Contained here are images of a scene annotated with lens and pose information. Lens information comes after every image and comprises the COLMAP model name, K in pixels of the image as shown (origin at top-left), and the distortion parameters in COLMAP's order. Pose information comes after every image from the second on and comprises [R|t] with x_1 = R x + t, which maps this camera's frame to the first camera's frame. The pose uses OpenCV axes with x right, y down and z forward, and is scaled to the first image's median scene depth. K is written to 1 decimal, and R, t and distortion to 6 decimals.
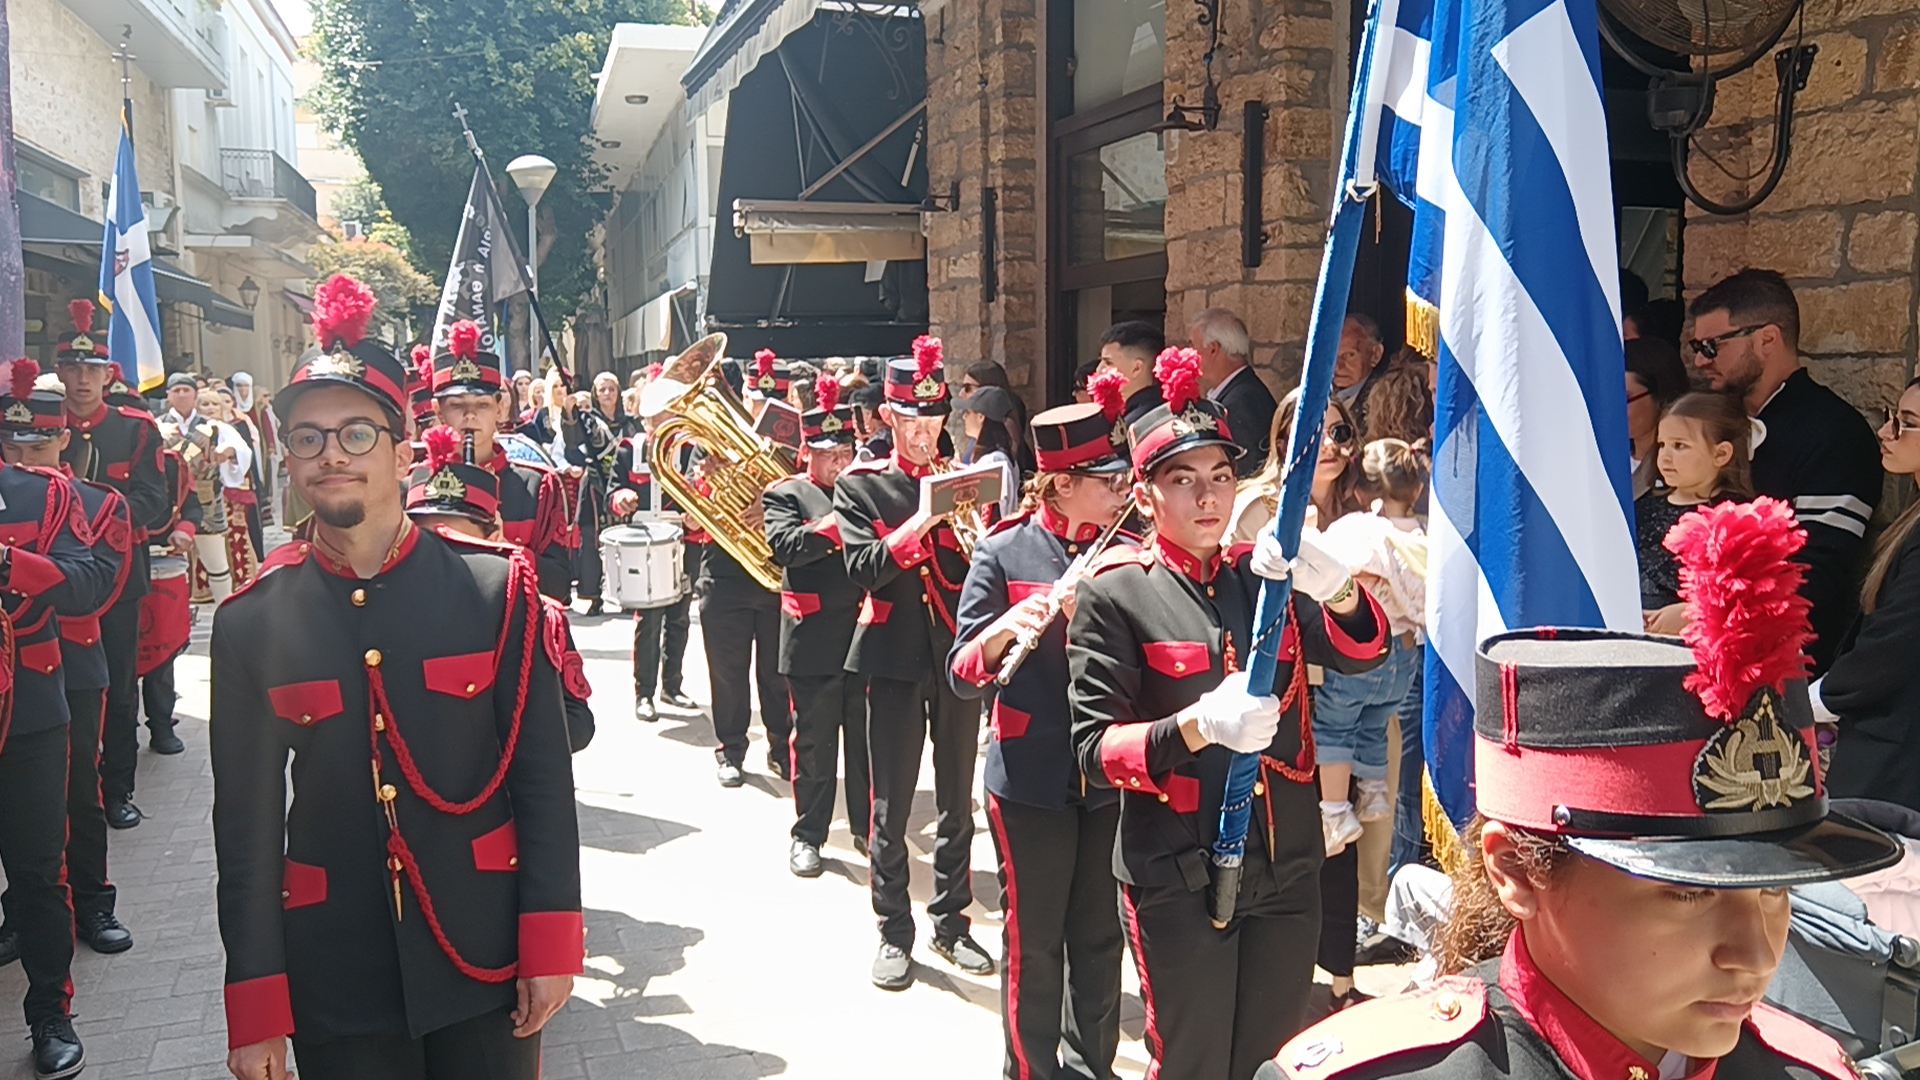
lens RADIAL K [[1547.0, 0, 960.0], [0, 1547.0, 540.0], [0, 0, 1]] dist [0.005378, -0.000021]
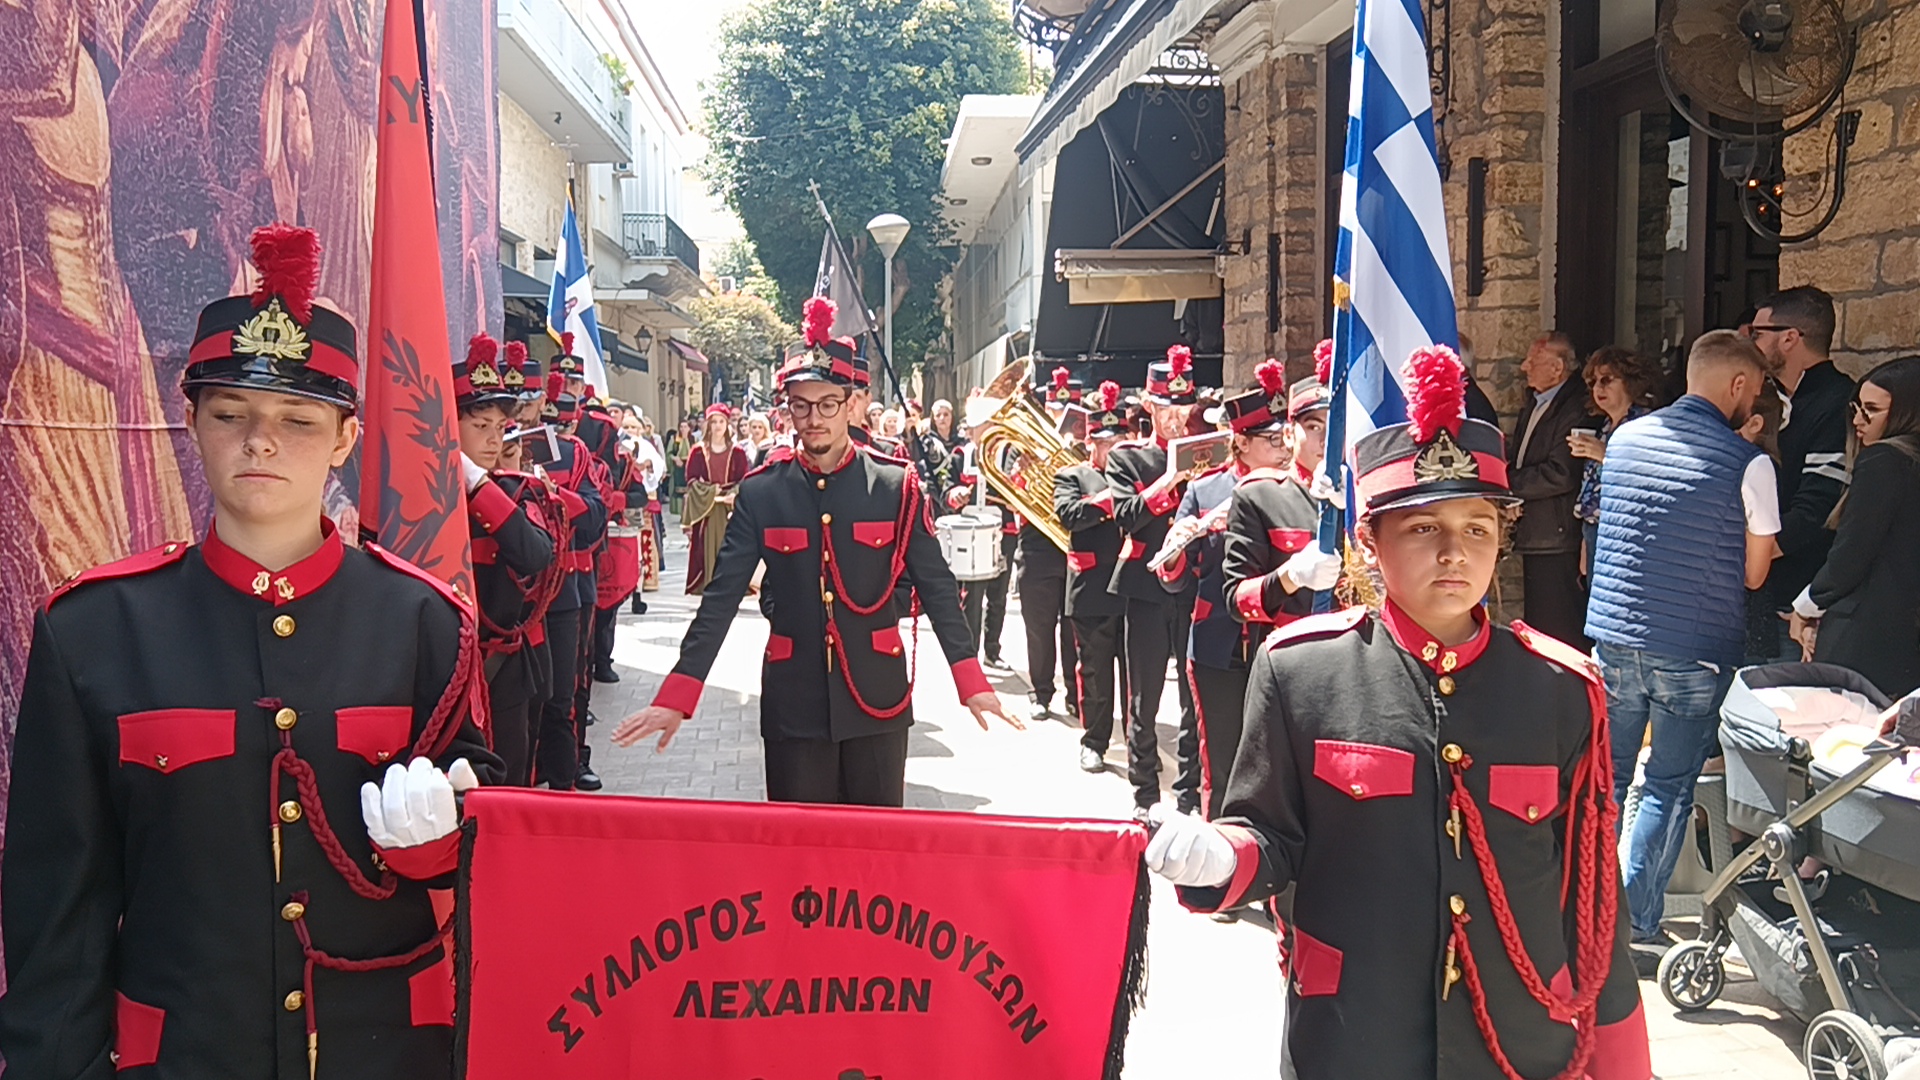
lens RADIAL K [[1661.7, 0, 1019.1], [0, 1661.7, 539.3], [0, 0, 1]] dist [-0.011595, 0.070073]
pose [[0.982583, 0.011933, -0.185442, 0.064505], [-0.019895, 0.998956, -0.041132, 0.053223], [0.184757, 0.044104, 0.981794, -0.234826]]
